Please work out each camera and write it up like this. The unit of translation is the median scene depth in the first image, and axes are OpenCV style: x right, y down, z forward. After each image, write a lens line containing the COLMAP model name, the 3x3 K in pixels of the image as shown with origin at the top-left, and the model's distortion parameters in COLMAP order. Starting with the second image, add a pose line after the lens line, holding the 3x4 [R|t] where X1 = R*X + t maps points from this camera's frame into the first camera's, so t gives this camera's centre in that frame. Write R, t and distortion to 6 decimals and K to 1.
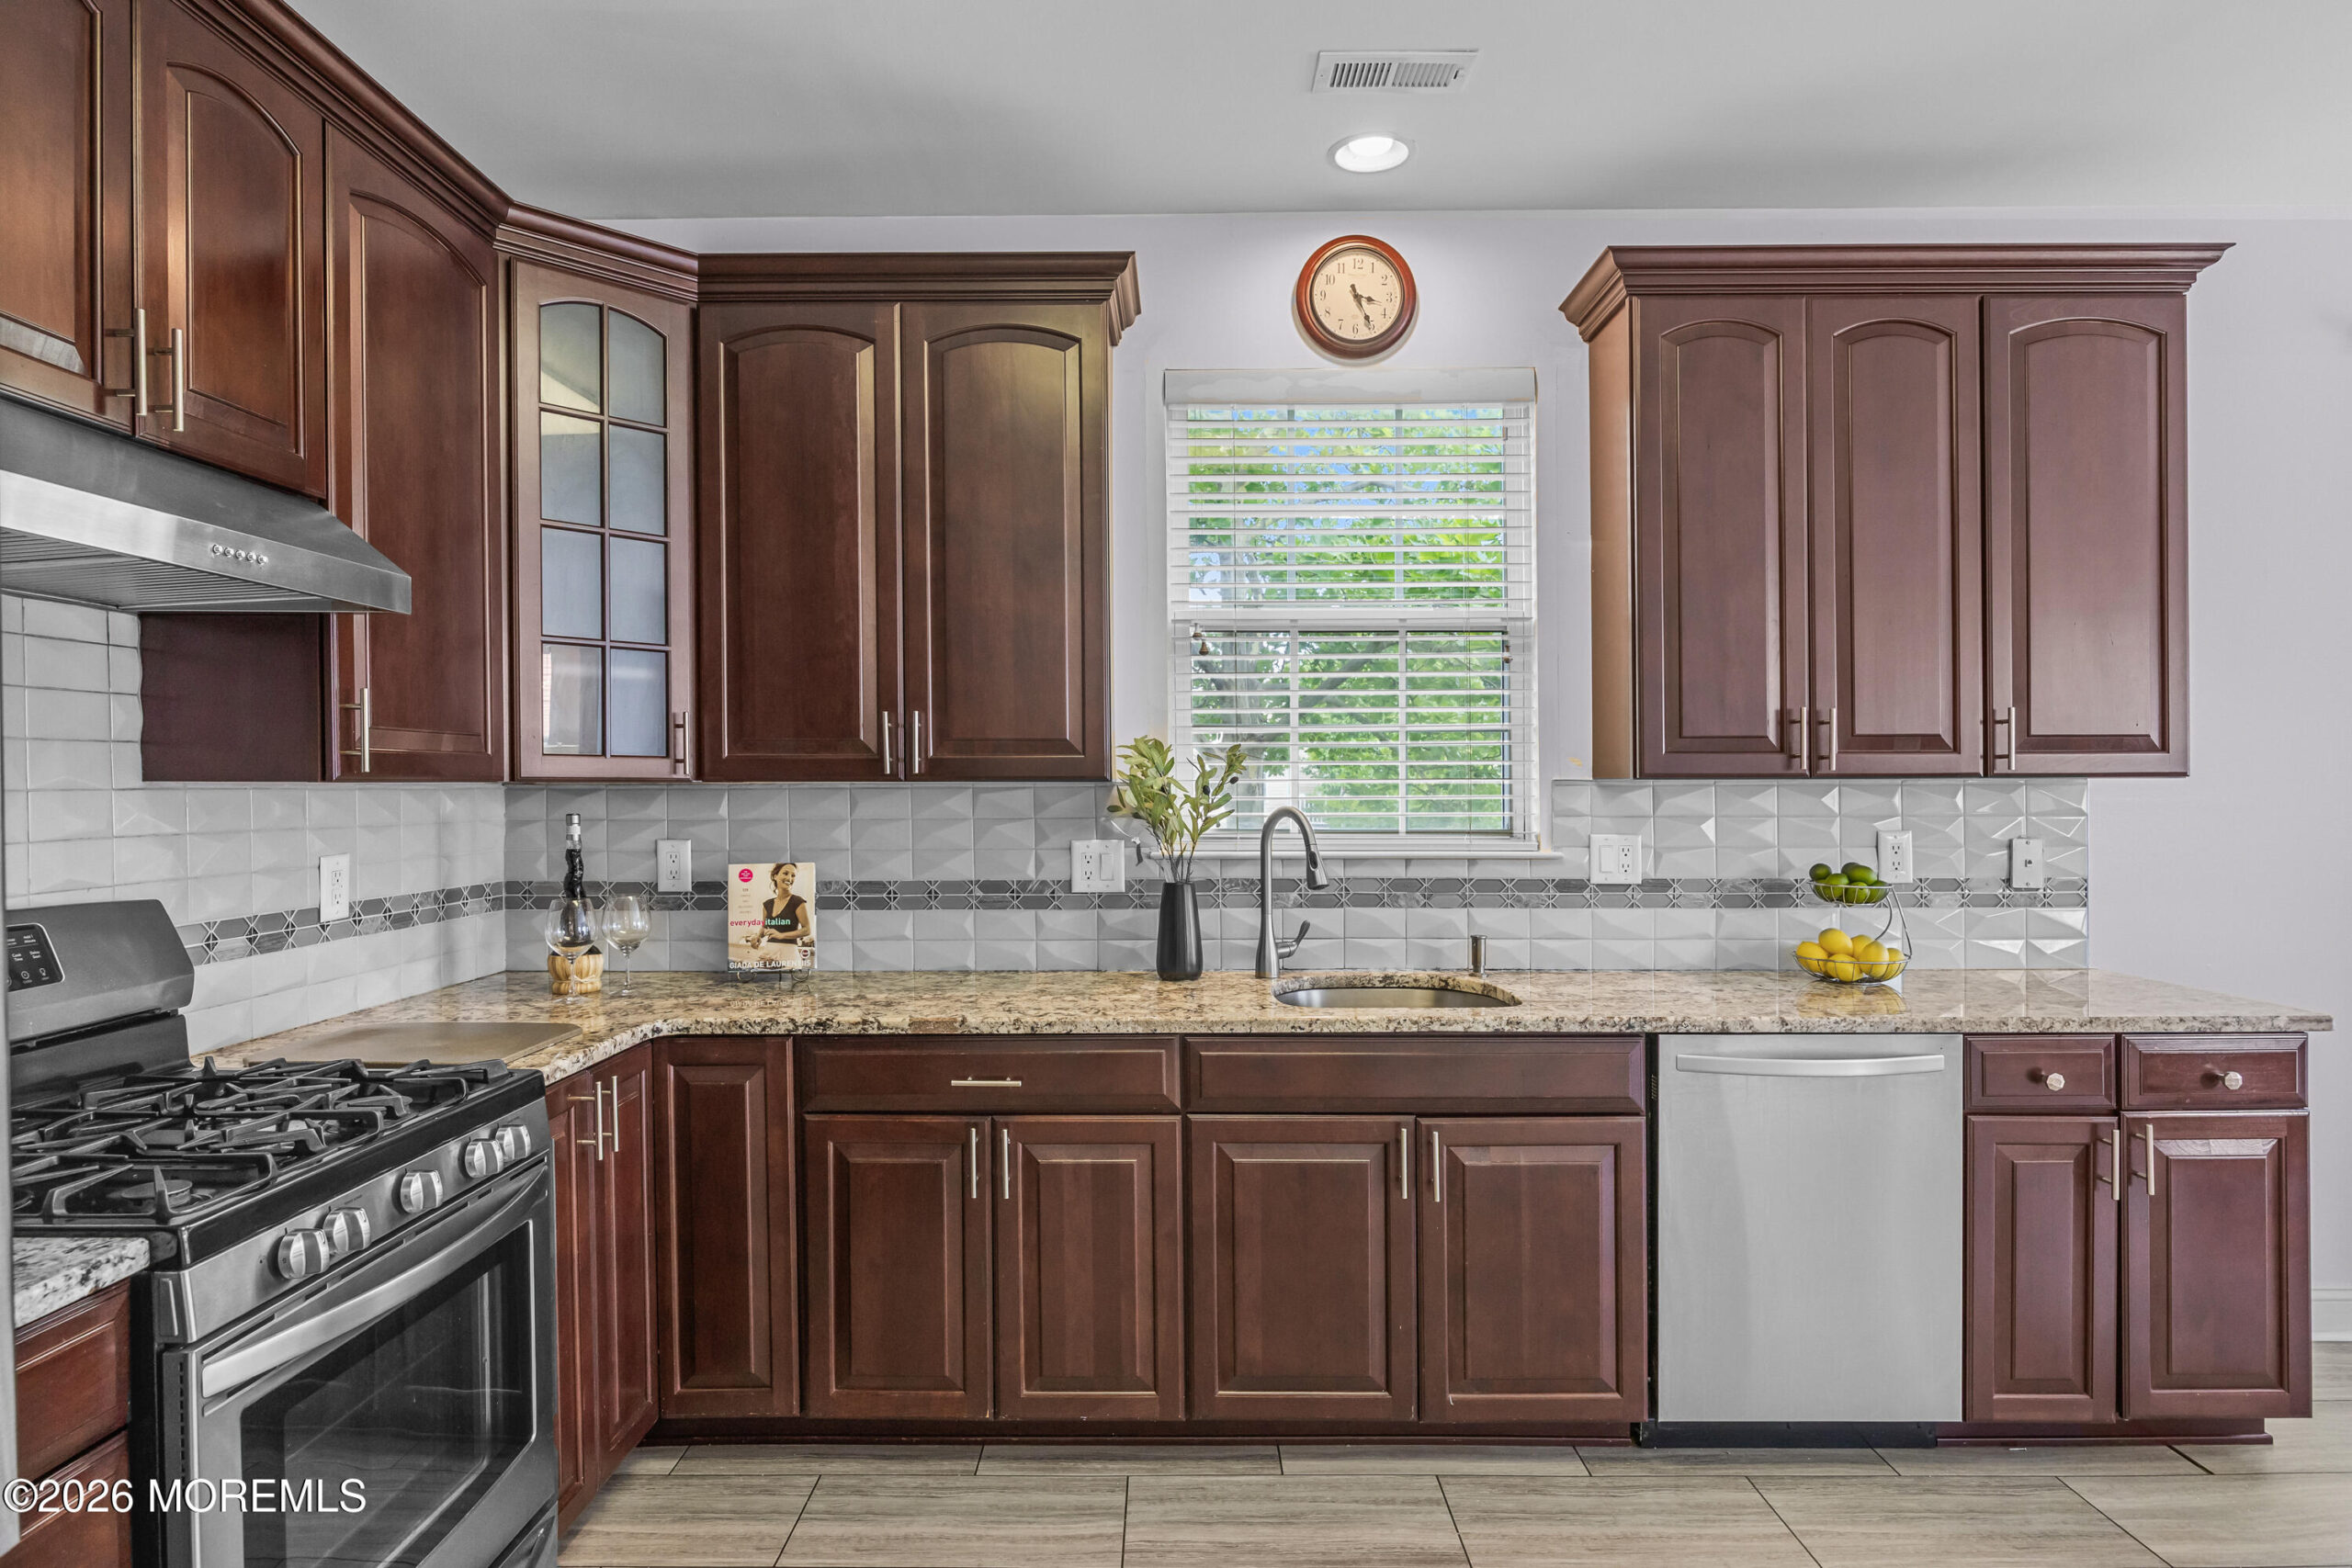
lens RADIAL K [[1311.6, 0, 1157.8], [0, 1311.6, 790.4], [0, 0, 1]] dist [-0.003527, 0.001254]
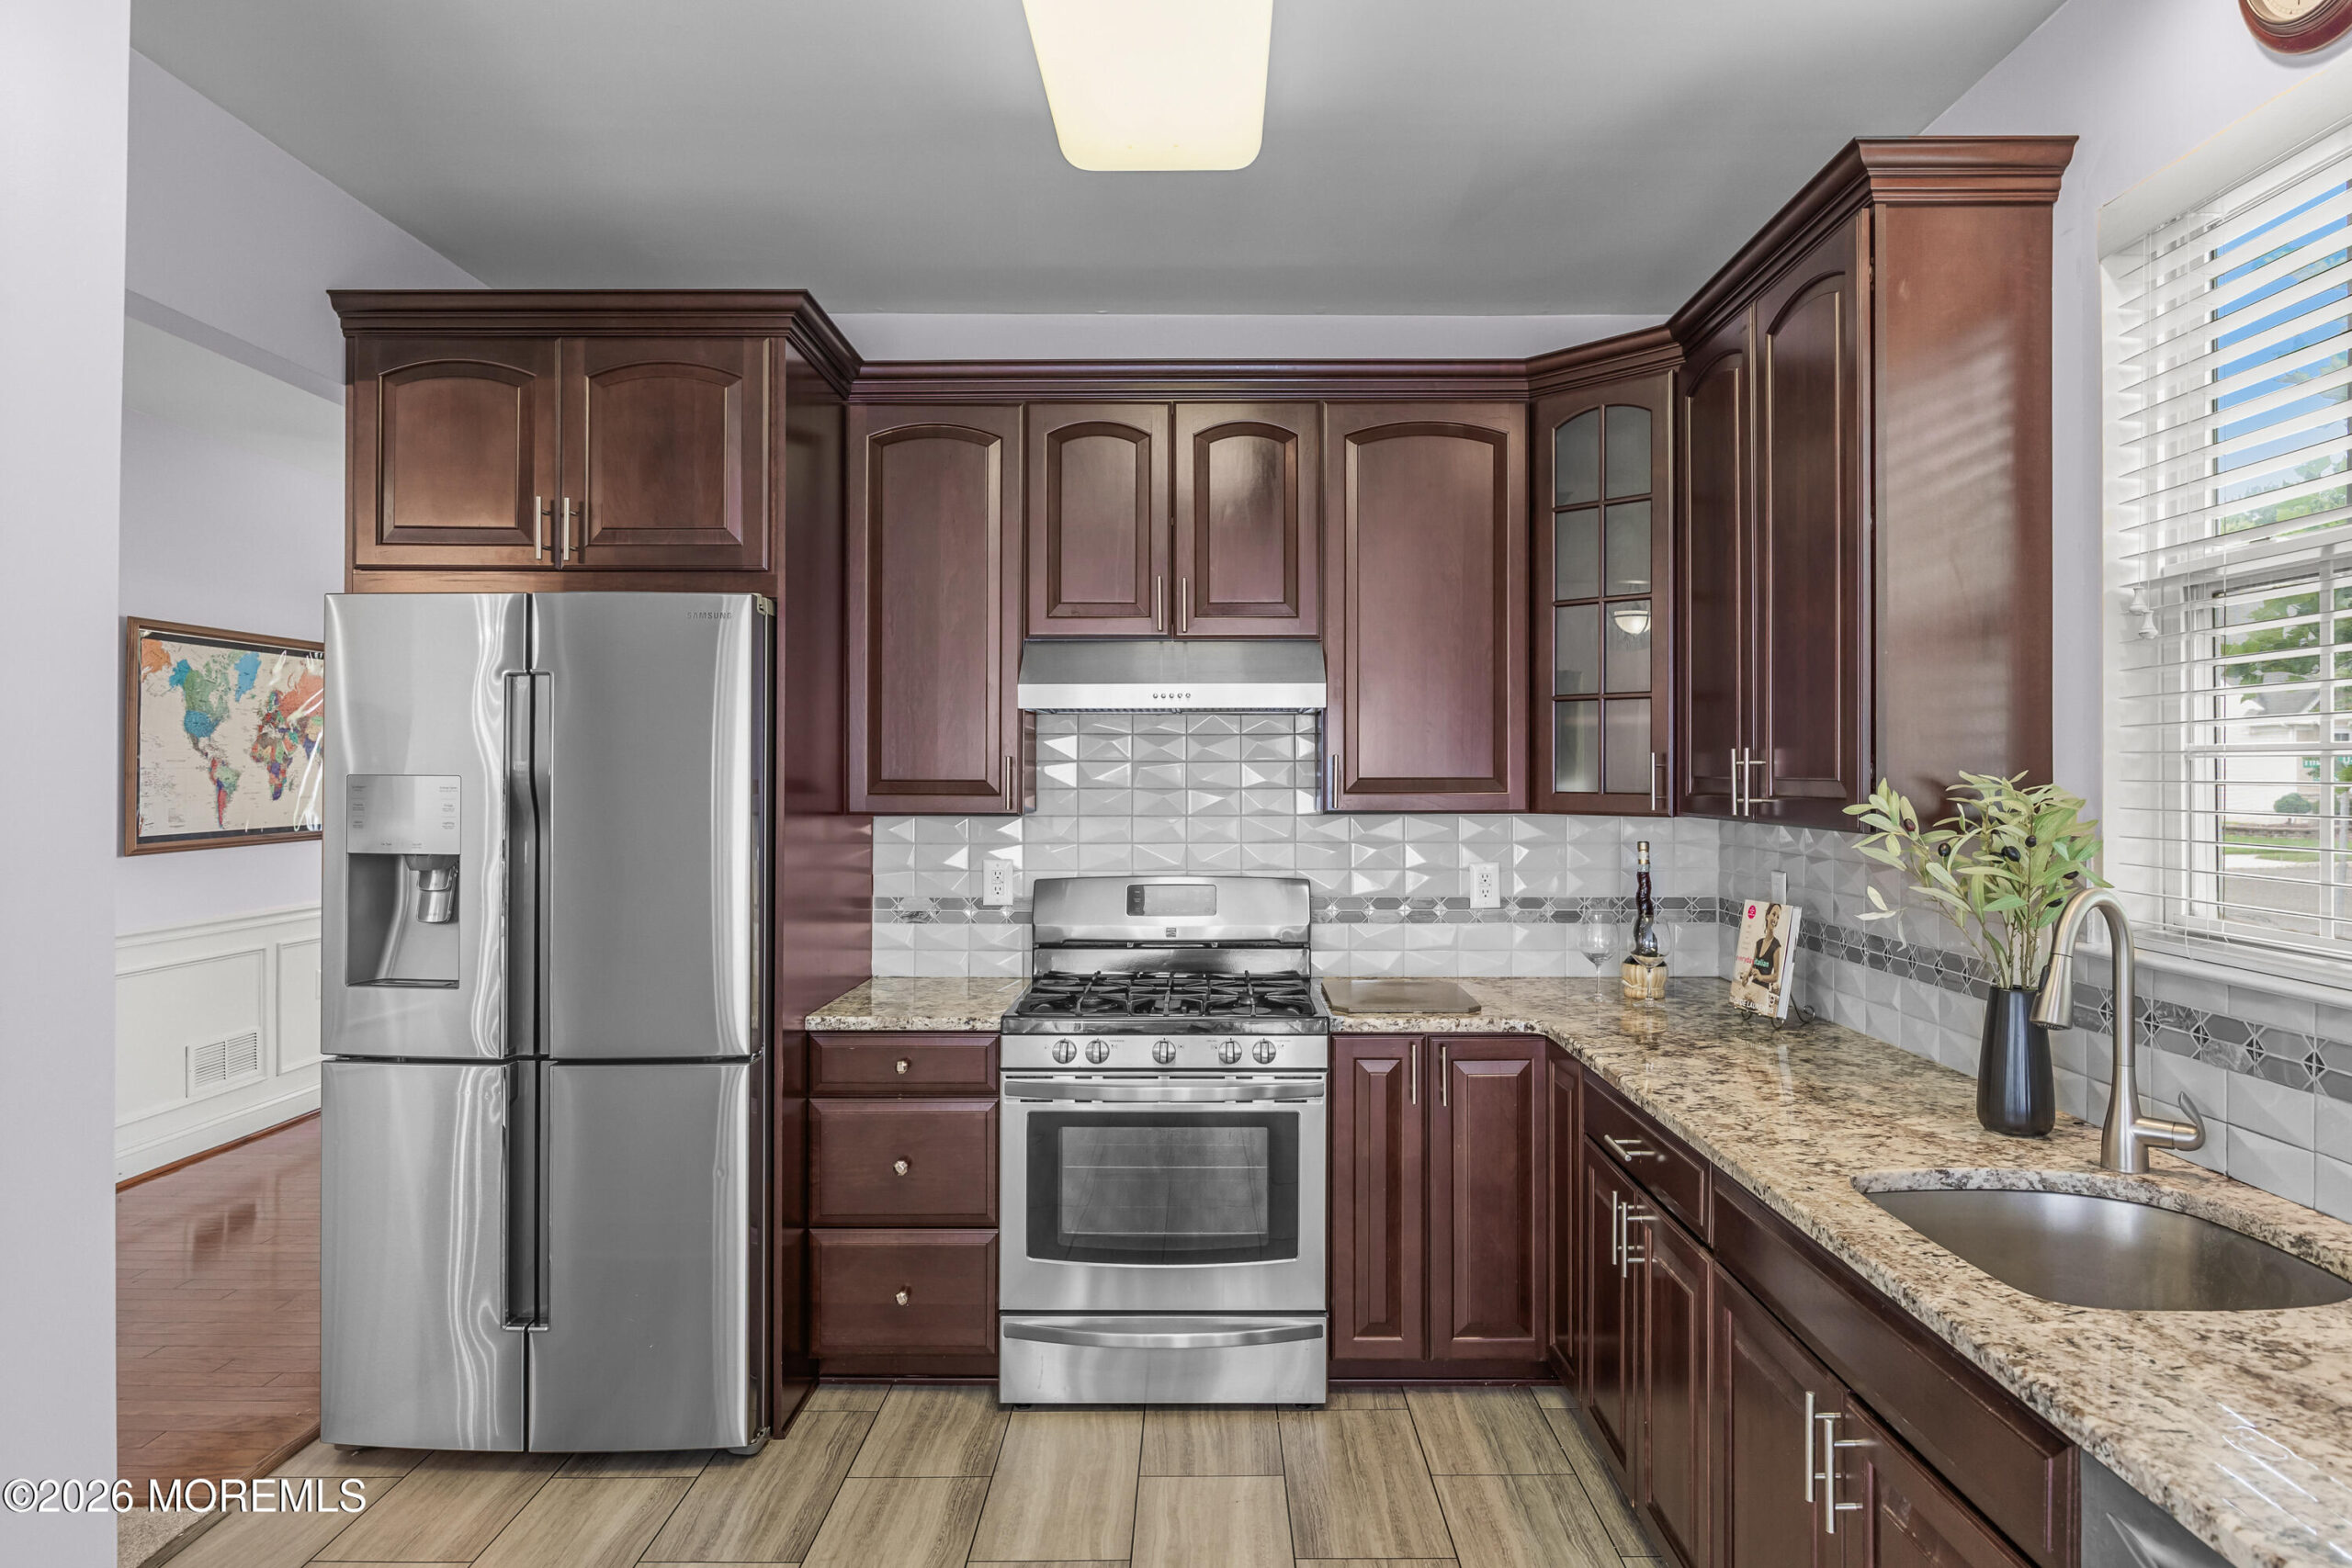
lens RADIAL K [[1365.4, 0, 1220.5], [0, 1365.4, 769.1], [0, 0, 1]] dist [-0.007586, 0.001877]
pose [[0.024422, -0.001546, -0.999701, 0.711394], [-0.003354, 0.999993, -0.001629, -0.040415], [0.999696, 0.003393, 0.024416, 0.575301]]
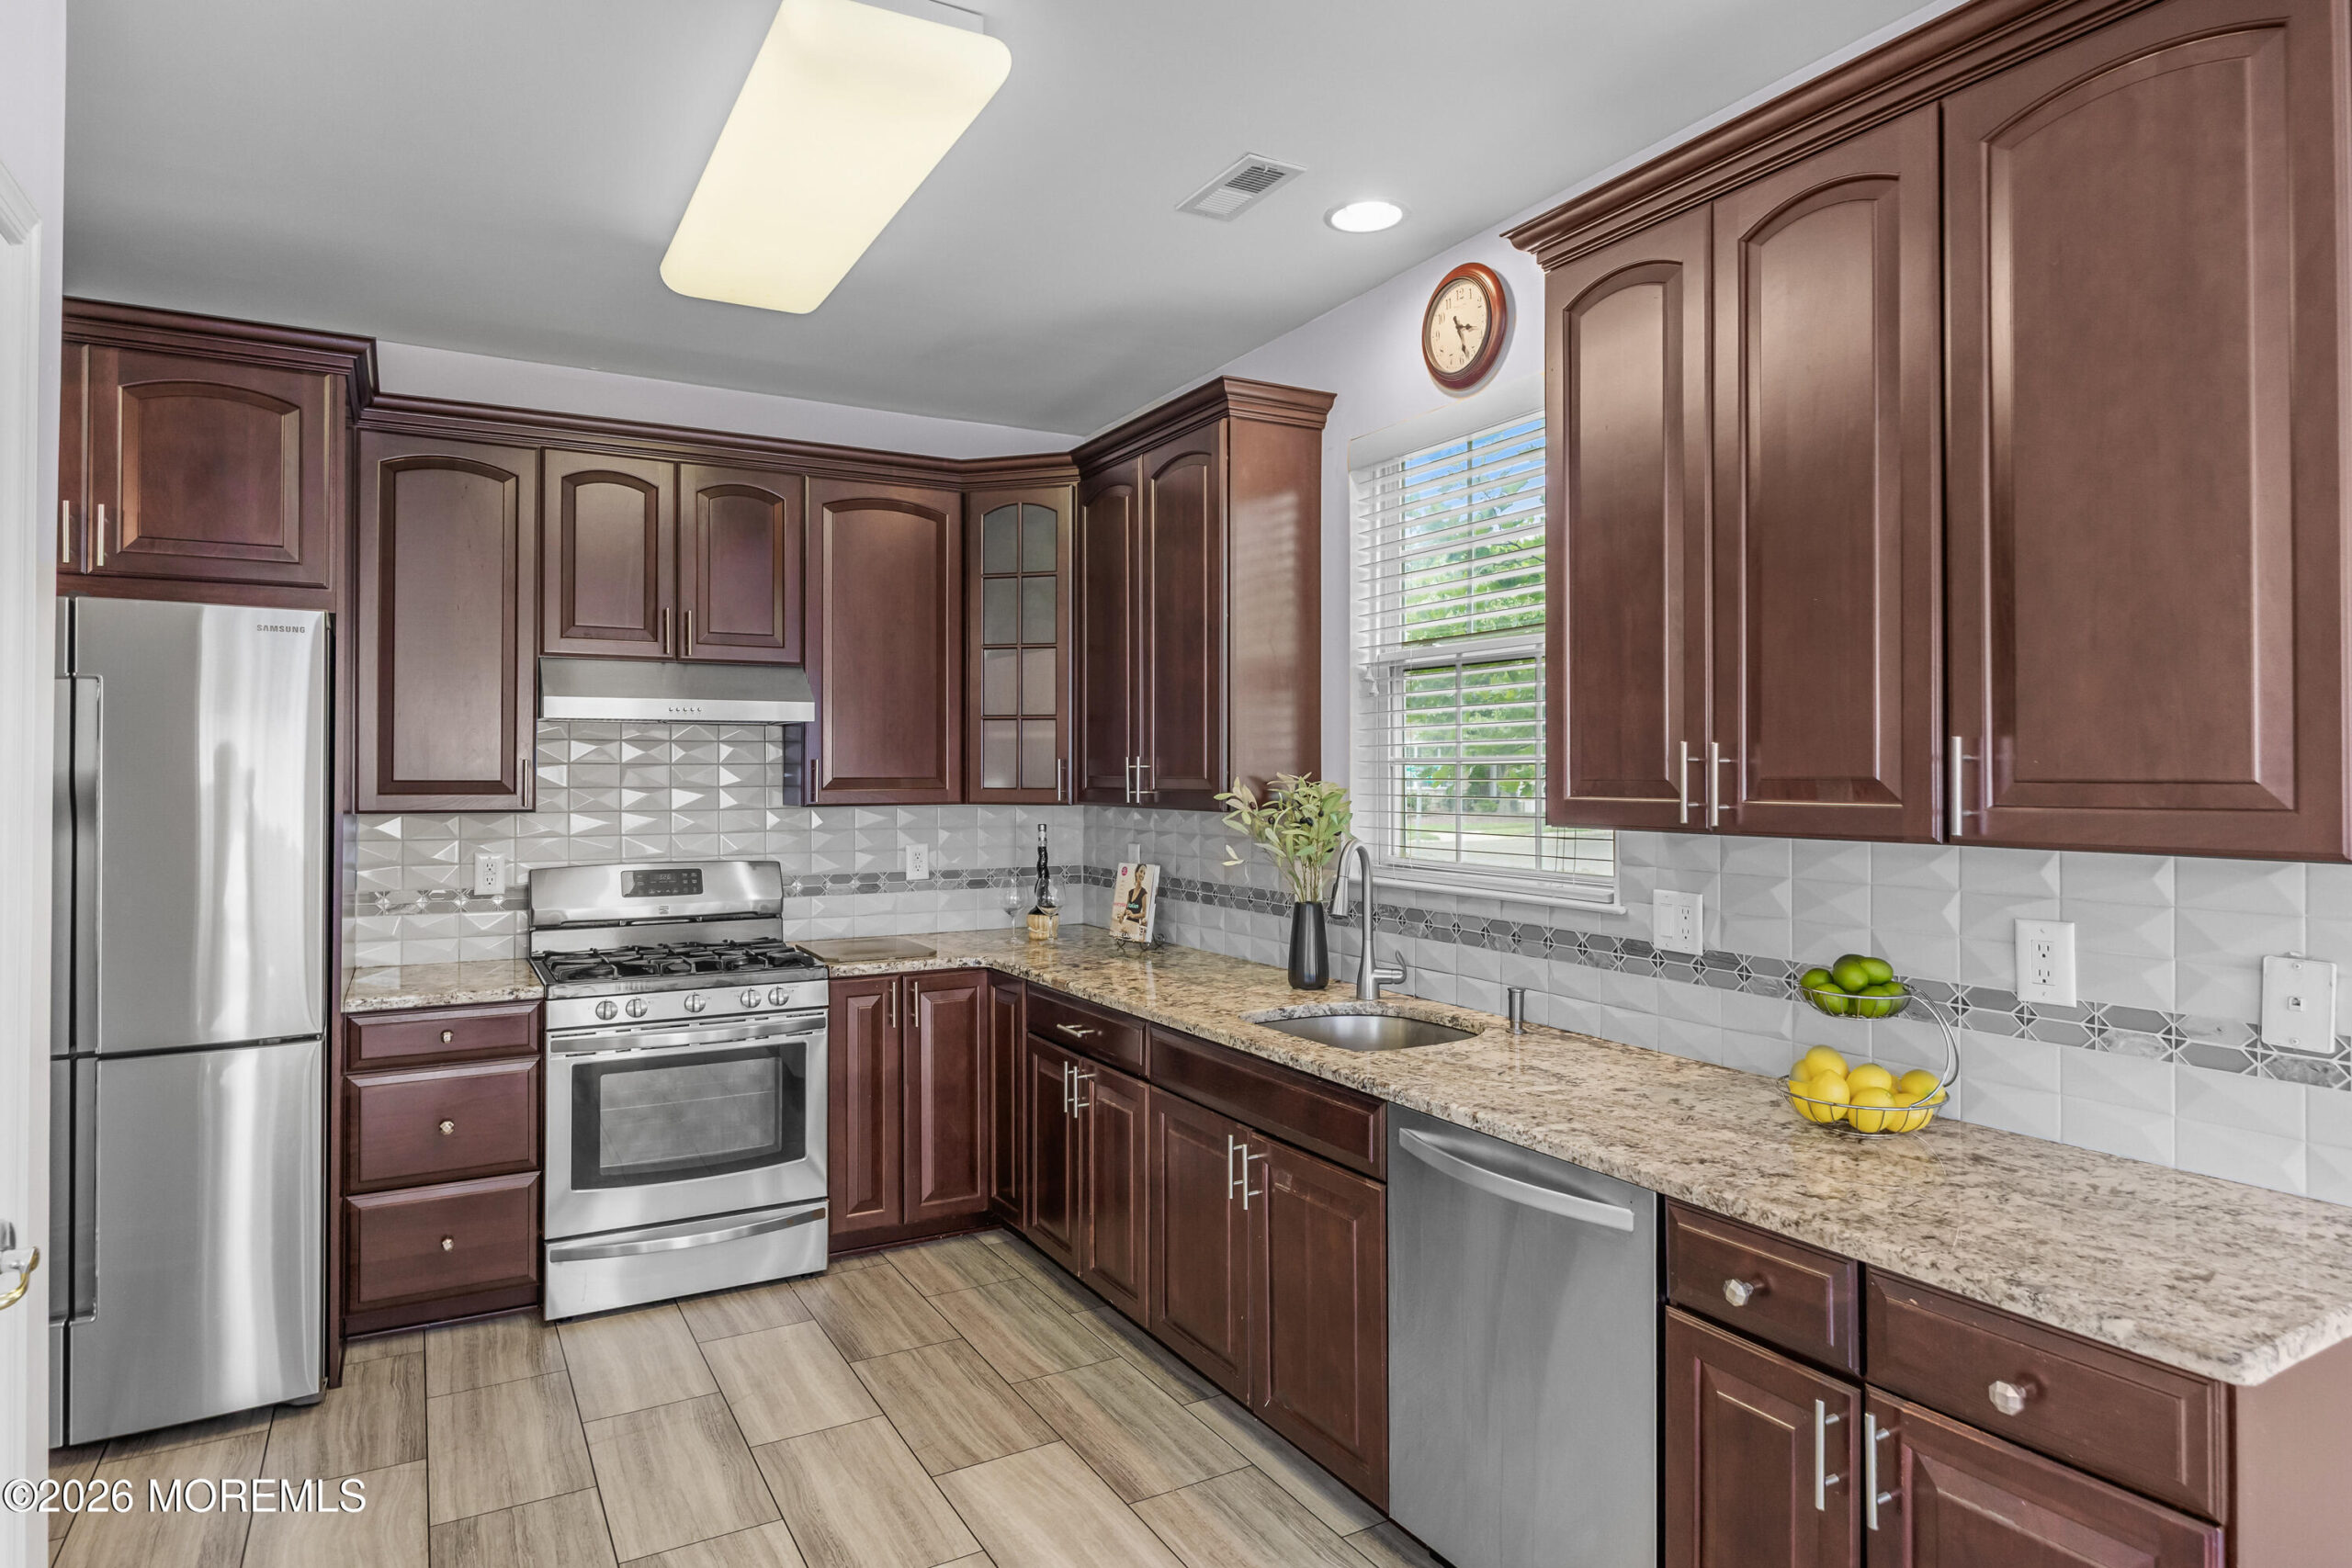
lens RADIAL K [[1311.6, 0, 1154.6], [0, 1311.6, 761.4], [0, 0, 1]] dist [-0.003527, 0.001254]
pose [[0.500353, -0.006157, -0.865800, 0.932769], [-0.002909, 0.999957, -0.008792, -0.041275], [0.865817, 0.006918, 0.500314, 0.320882]]
